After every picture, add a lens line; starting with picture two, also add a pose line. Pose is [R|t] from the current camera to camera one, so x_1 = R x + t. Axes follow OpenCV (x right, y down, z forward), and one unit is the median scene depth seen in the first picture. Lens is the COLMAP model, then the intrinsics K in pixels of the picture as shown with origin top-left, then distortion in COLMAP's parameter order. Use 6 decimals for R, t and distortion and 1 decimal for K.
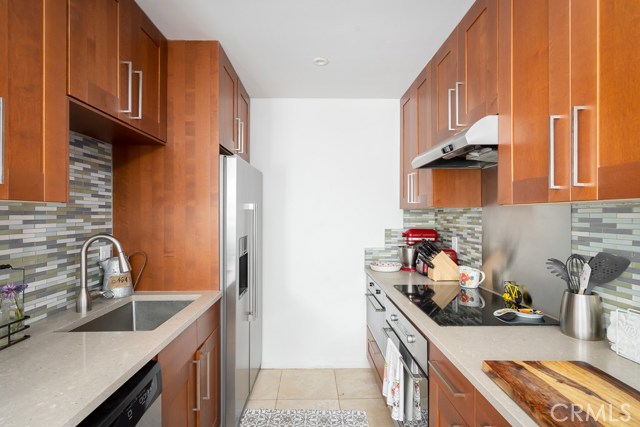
lens RADIAL K [[315.0, 0, 316.5], [0, 315.0, 213.1], [0, 0, 1]] dist [0.002127, 0.000178]
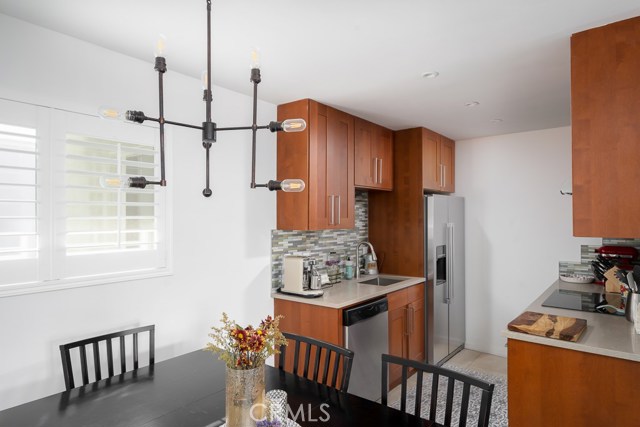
lens RADIAL K [[384.5, 0, 317.4], [0, 384.5, 213.1], [0, 0, 1]] dist [0.009421, 0.000932]
pose [[0.771901, -0.008690, -0.635684, 0.620003], [0.004050, 0.999953, -0.008752, -0.086915], [0.635730, 0.004181, 0.771900, -1.036253]]
